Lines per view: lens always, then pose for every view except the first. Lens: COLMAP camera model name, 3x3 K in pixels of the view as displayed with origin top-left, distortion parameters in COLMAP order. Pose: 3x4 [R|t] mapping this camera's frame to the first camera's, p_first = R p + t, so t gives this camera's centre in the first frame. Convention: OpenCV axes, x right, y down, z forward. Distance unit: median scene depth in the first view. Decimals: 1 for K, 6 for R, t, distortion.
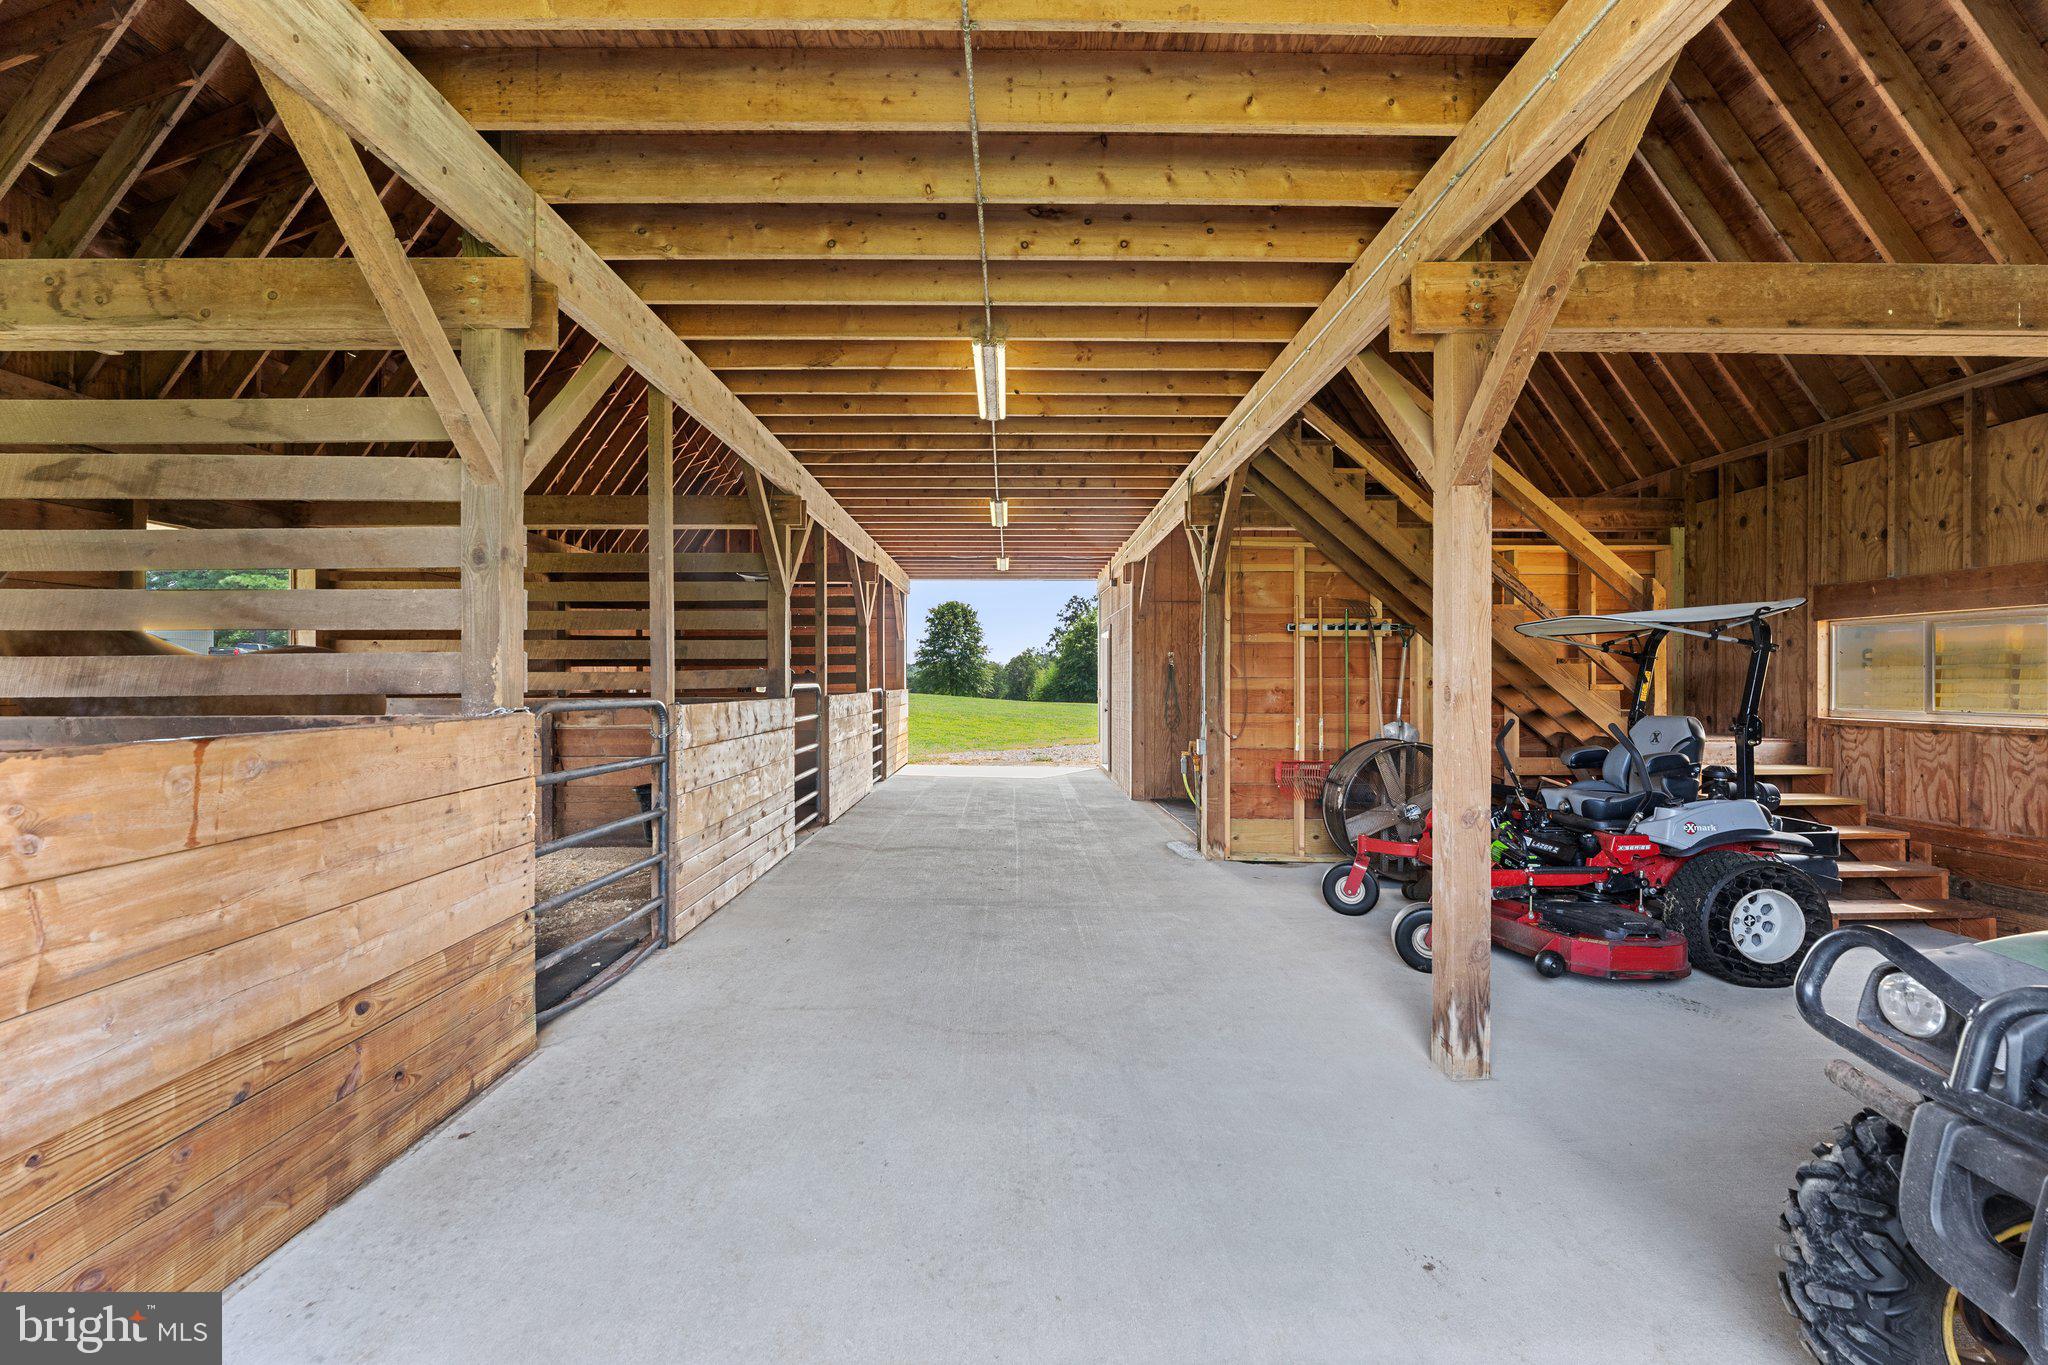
lens RADIAL K [[820.6, 0, 1020.4], [0, 820.6, 685.0], [0, 0, 1]] dist [0.000149, 0.000004]
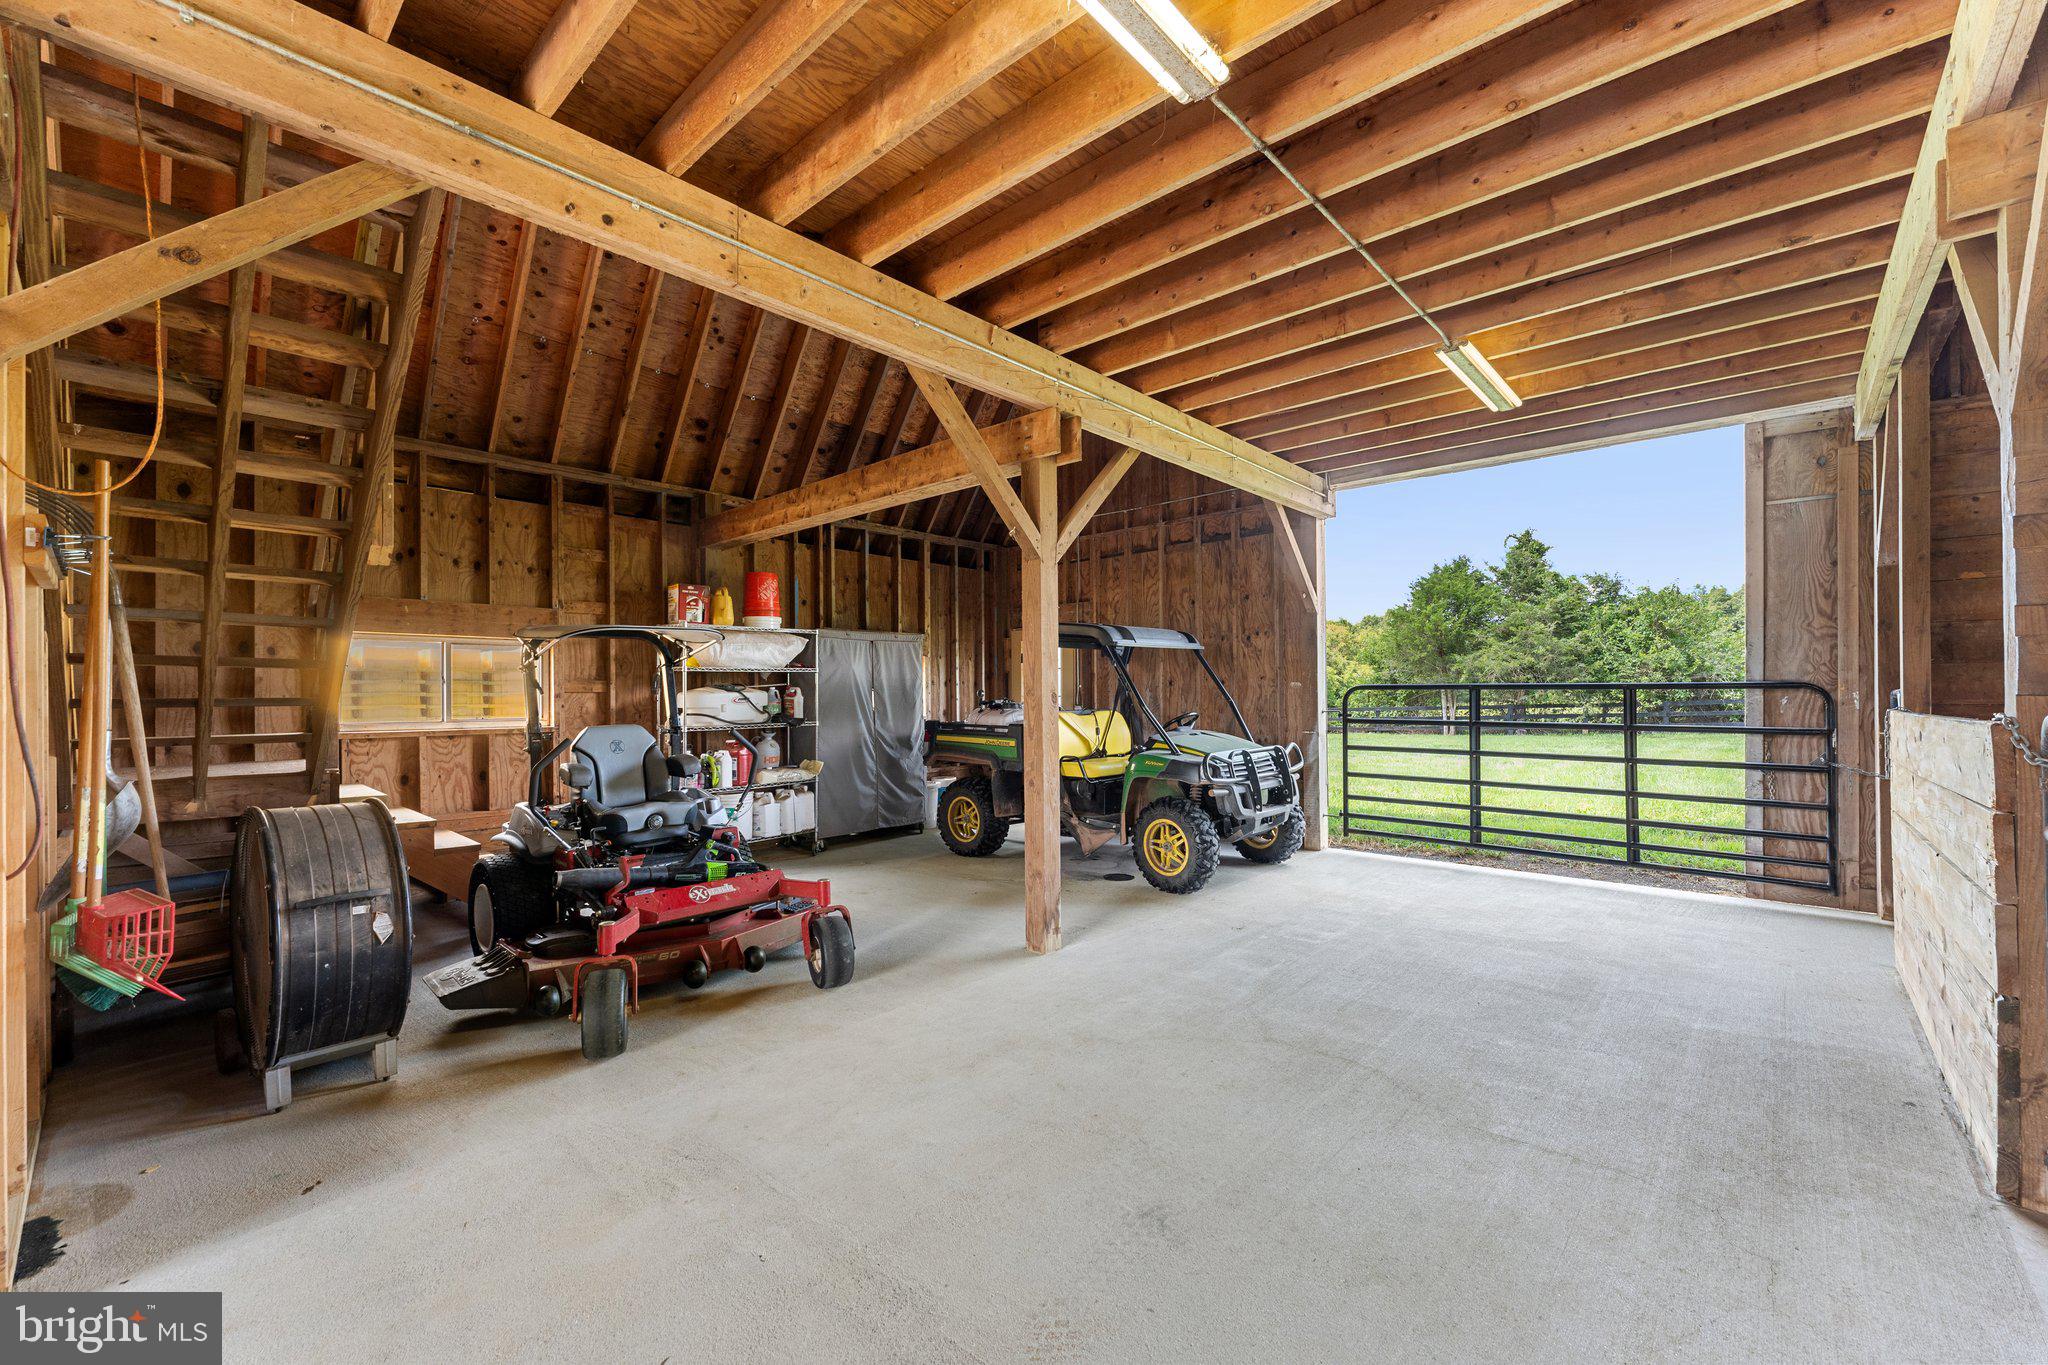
lens RADIAL K [[820.6, 0, 1021.8], [0, 820.6, 688.0], [0, 0, 1]] dist [0.000149, 0.000004]
pose [[-0.731115, 0.007273, 0.682216, -0.284451], [0.008865, 0.999960, -0.001159, -0.004852], [-0.682197, 0.005200, -0.731150, 1.297716]]
